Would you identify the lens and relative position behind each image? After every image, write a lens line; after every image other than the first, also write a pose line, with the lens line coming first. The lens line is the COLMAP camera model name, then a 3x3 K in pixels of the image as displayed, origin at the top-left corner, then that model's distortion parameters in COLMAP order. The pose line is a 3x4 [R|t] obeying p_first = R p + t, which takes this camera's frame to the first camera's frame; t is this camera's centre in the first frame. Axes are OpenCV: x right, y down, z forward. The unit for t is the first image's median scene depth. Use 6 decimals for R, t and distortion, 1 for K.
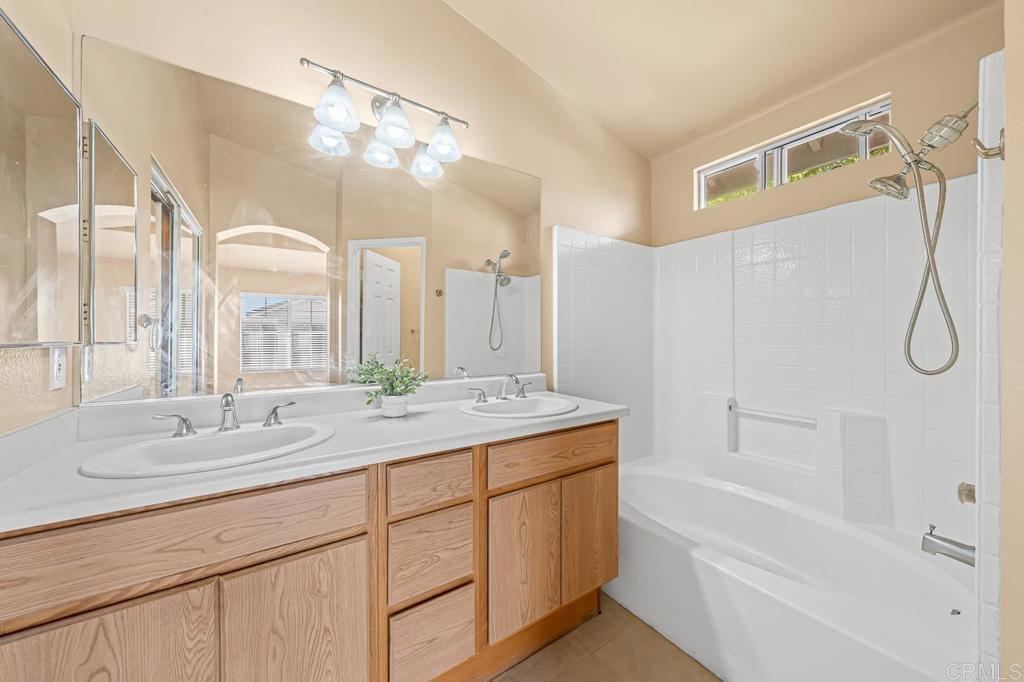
lens RADIAL K [[353.7, 0, 522.6], [0, 353.7, 338.0], [0, 0, 1]] dist [-0.005469, -0.000133]
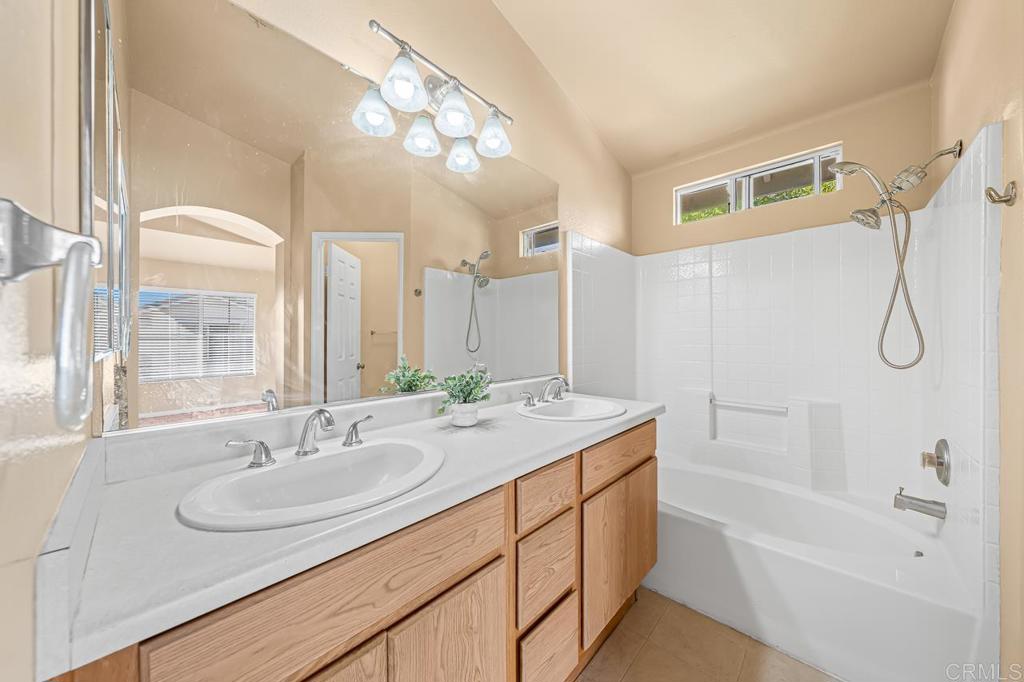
lens RADIAL K [[353.7, 0, 514.9], [0, 353.7, 337.1], [0, 0, 1]] dist [-0.005469, -0.000133]
pose [[0.973904, -0.002609, 0.226945, -0.395963], [0.005088, 0.999934, -0.010336, -0.000011], [-0.226903, 0.011221, 0.973853, 0.064542]]
